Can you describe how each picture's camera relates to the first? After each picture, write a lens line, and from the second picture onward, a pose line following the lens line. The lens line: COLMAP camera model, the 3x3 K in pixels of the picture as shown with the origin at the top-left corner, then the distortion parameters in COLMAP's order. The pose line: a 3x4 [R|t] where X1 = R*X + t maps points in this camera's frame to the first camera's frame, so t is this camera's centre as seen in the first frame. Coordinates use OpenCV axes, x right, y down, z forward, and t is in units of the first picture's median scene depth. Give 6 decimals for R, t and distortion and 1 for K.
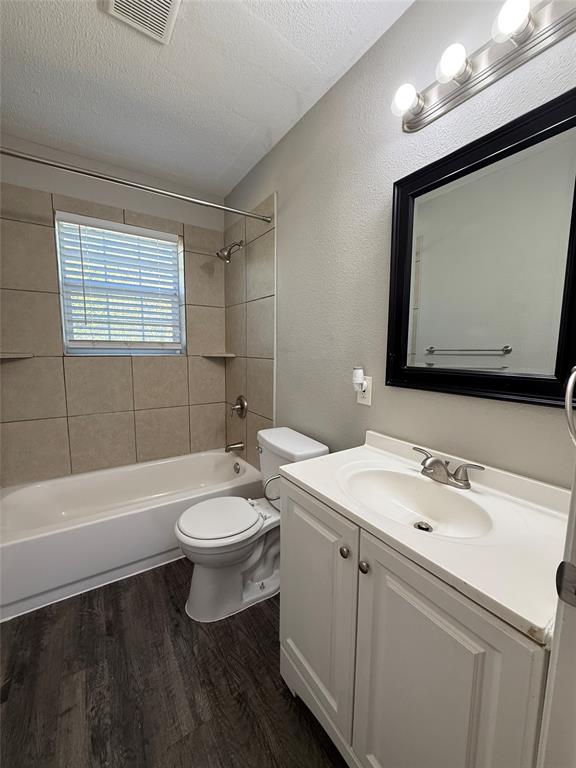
lens RADIAL K [[306.2, 0, 287.9], [0, 306.2, 383.9], [0, 0, 1]] dist [0.002891, 0.000442]
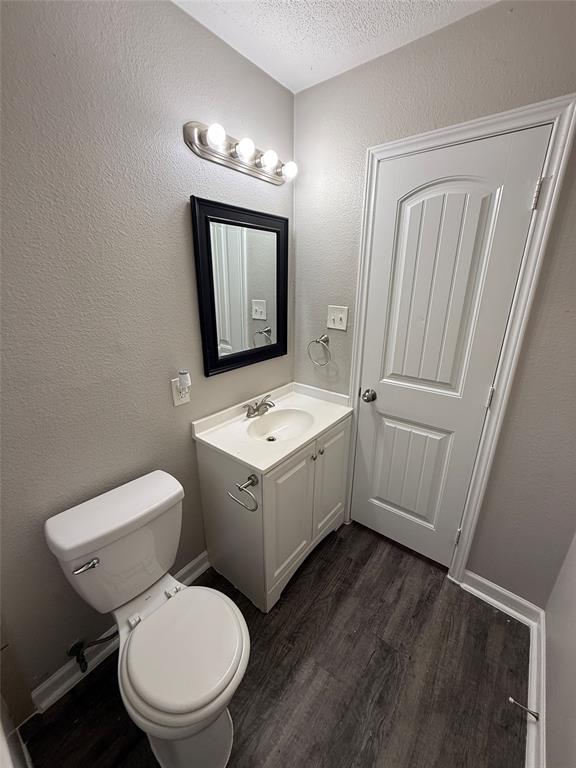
lens RADIAL K [[306.2, 0, 289.3], [0, 306.2, 382.6], [0, 0, 1]] dist [0.002891, 0.000442]
pose [[-0.309742, -0.321177, 0.894933, -0.948655], [0.104092, 0.924110, 0.367675, -0.425244], [-0.945106, 0.207039, -0.252804, 1.114959]]
